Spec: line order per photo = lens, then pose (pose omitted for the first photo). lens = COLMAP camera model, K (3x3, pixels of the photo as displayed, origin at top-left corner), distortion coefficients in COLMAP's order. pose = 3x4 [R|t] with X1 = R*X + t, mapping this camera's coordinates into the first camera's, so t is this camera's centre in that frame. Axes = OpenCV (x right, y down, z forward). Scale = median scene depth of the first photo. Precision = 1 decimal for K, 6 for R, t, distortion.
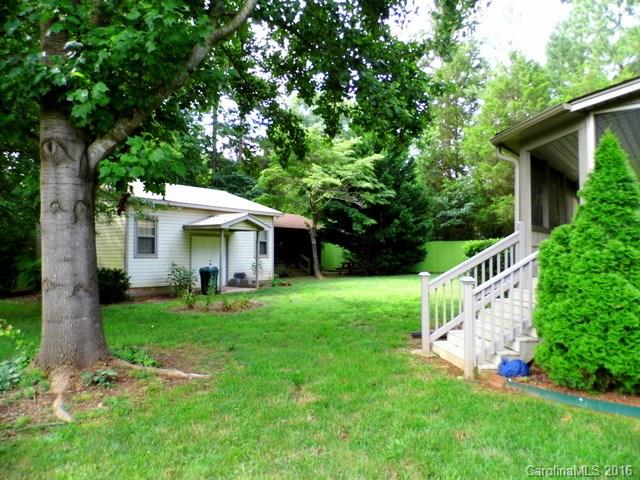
lens RADIAL K [[471.0, 0, 323.9], [0, 471.0, 237.1], [0, 0, 1]] dist [-0.015582, 0.004664]
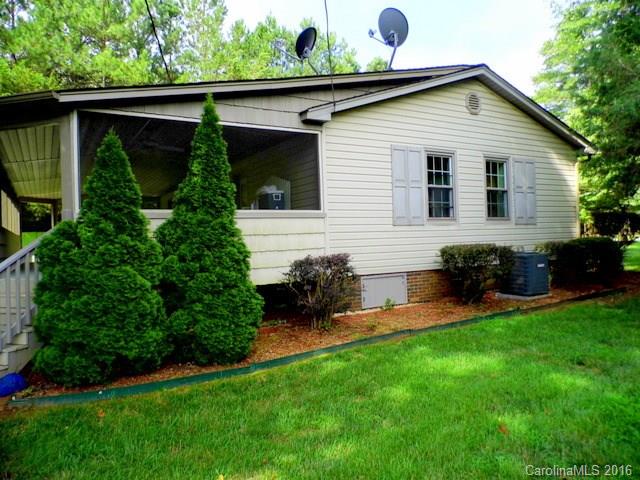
lens RADIAL K [[471.0, 0, 323.9], [0, 471.0, 237.1], [0, 0, 1]] dist [-0.015582, 0.004664]
pose [[0.371059, 0.000539, 0.928609, -0.209562], [-0.006937, 0.999974, 0.002191, 0.004622], [-0.928583, -0.007255, 0.371053, 0.174178]]
